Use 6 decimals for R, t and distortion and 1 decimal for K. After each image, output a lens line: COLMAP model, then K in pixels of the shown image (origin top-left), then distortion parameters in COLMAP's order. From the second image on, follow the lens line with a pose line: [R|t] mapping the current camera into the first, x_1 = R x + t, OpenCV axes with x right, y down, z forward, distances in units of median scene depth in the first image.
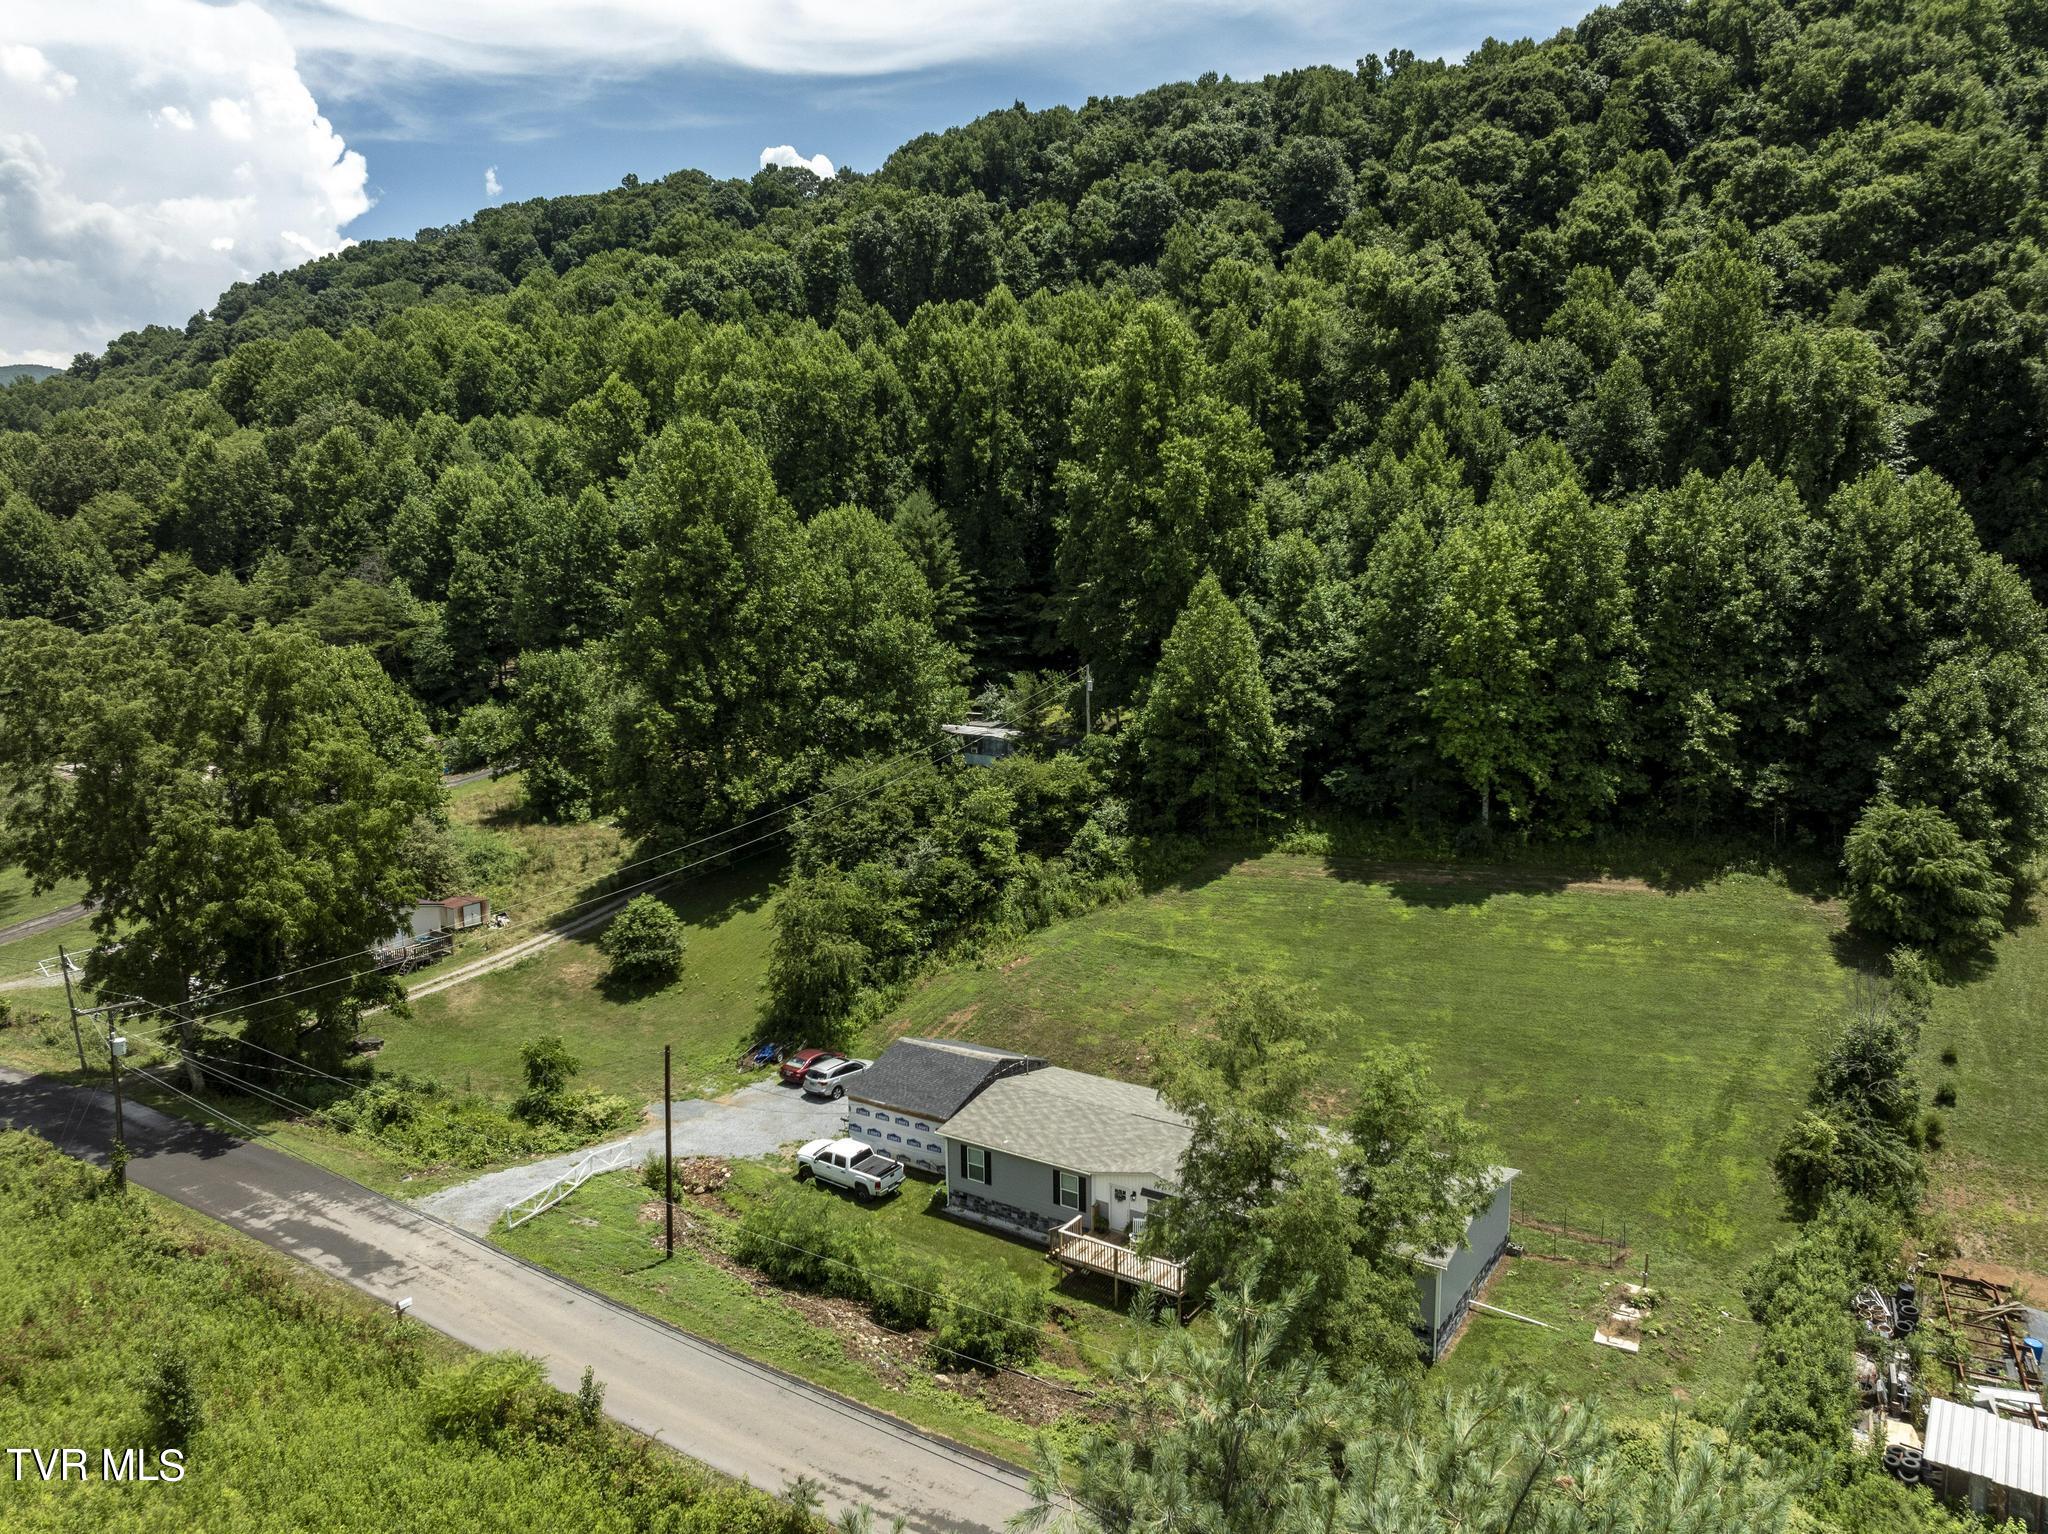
lens RADIAL K [[1439.7, 0, 1033.0], [0, 1439.7, 765.8], [0, 0, 1]] dist [-0.036102, 0.002892]
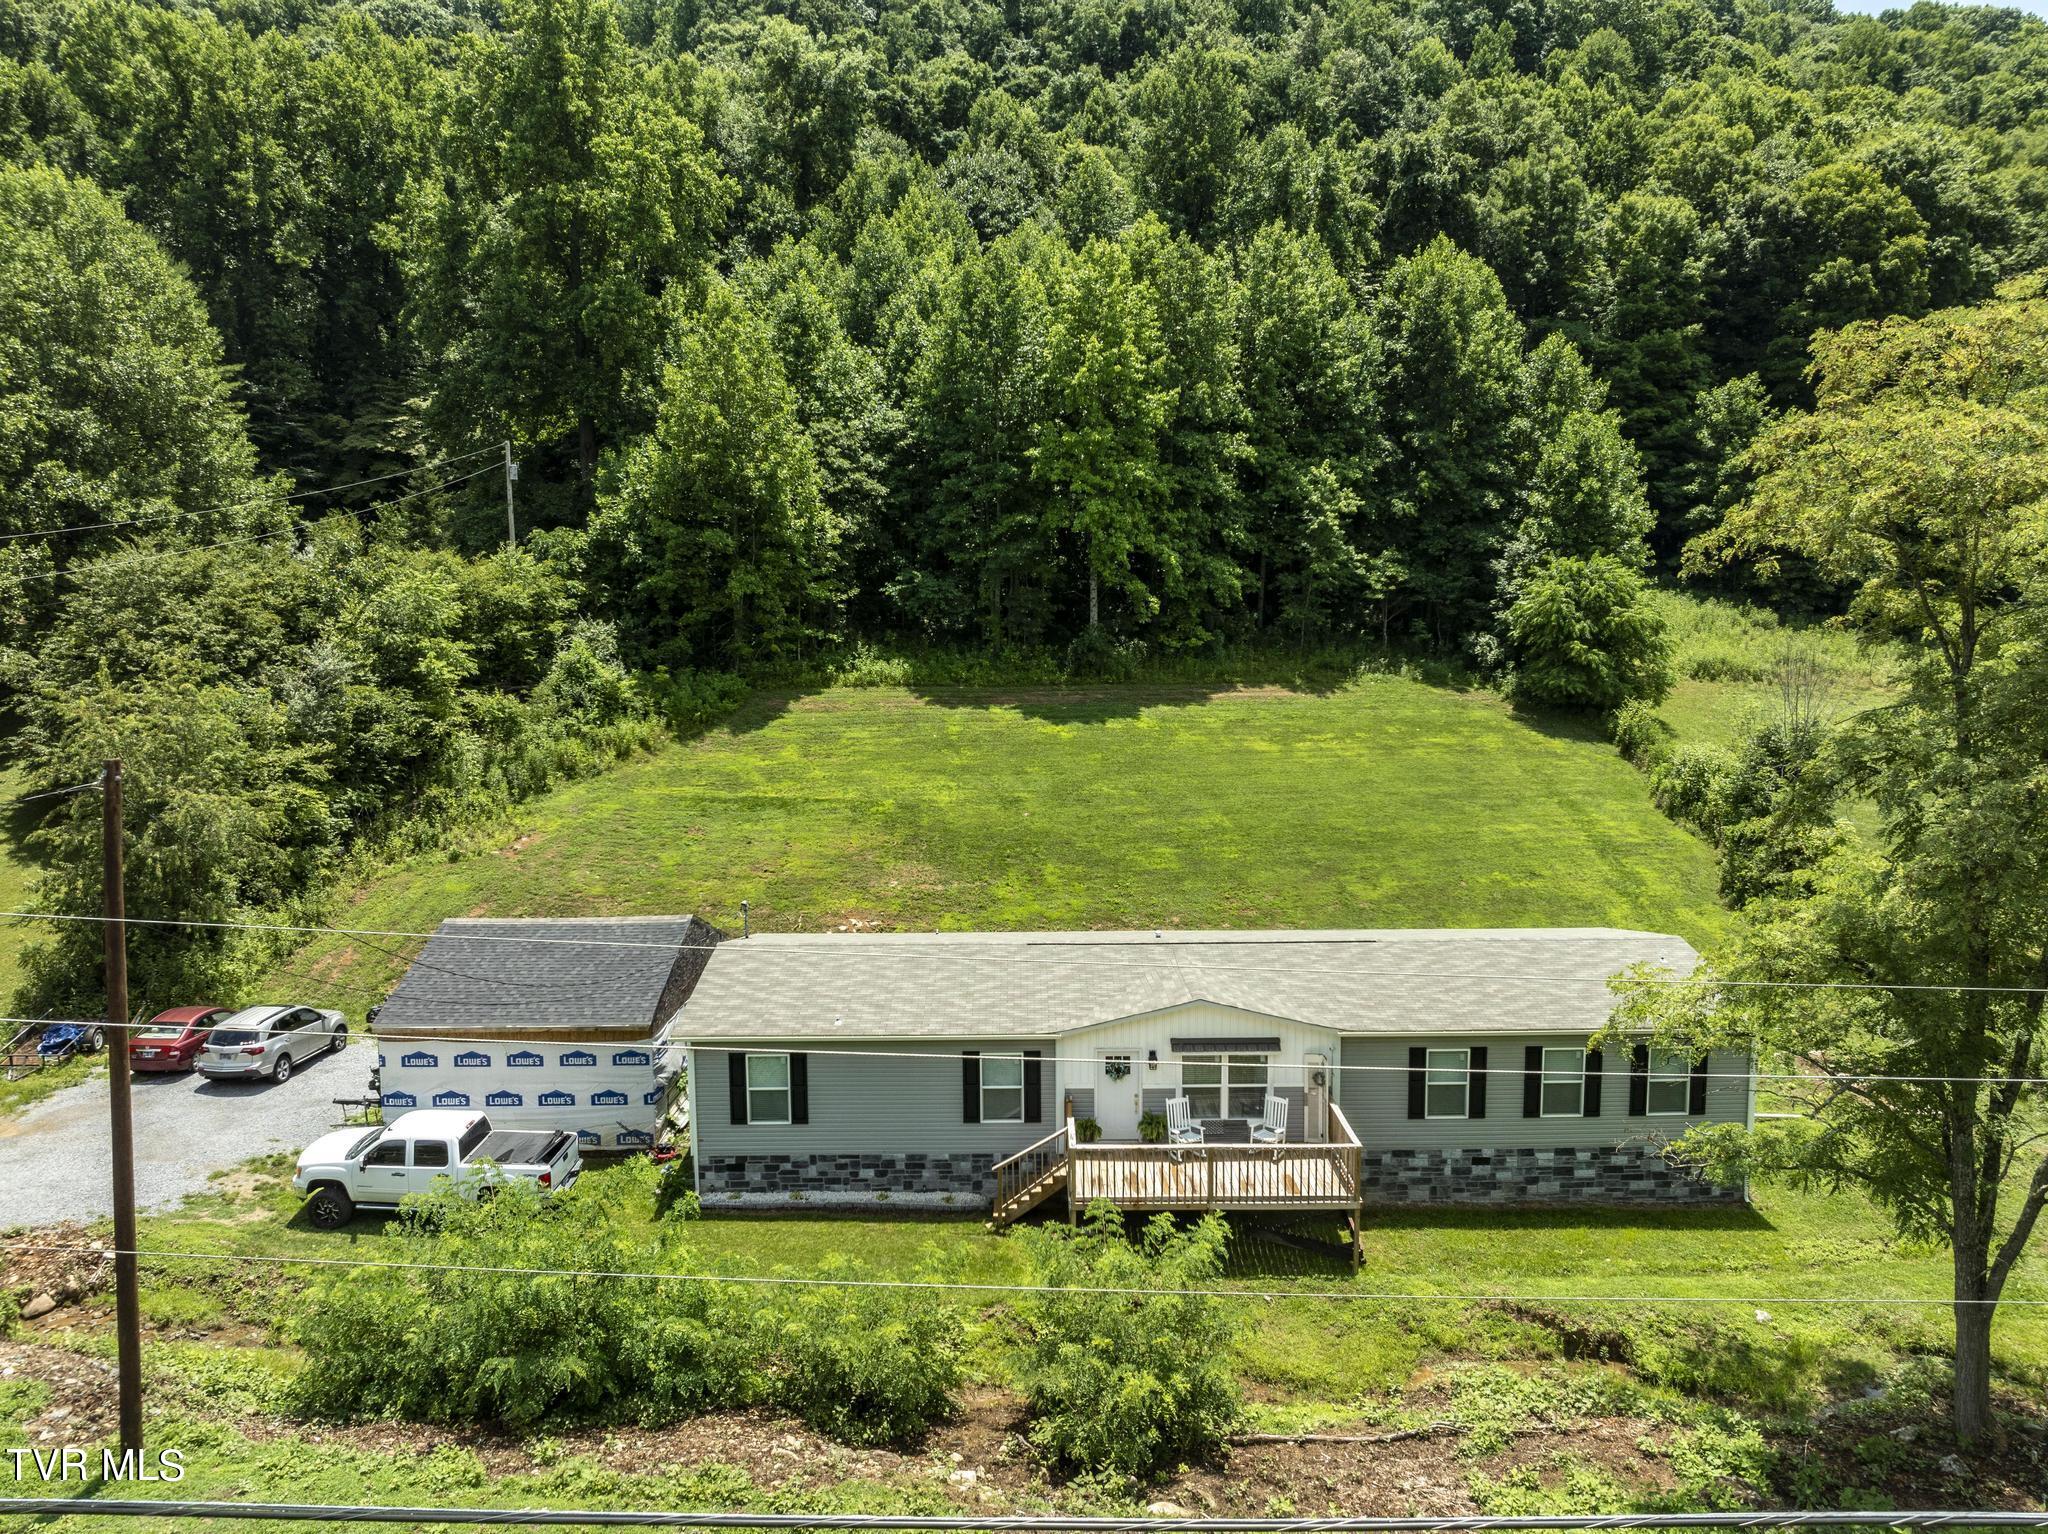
lens RADIAL K [[1442.4, 0, 1036.4], [0, 1442.4, 764.5], [0, 0, 1]] dist [-0.039538, 0.000903]
pose [[0.828227, -0.051561, 0.558016, -0.152684], [0.079836, 0.996458, -0.026421, 0.129148], [-0.554677, 0.066433, 0.829409, 0.371982]]
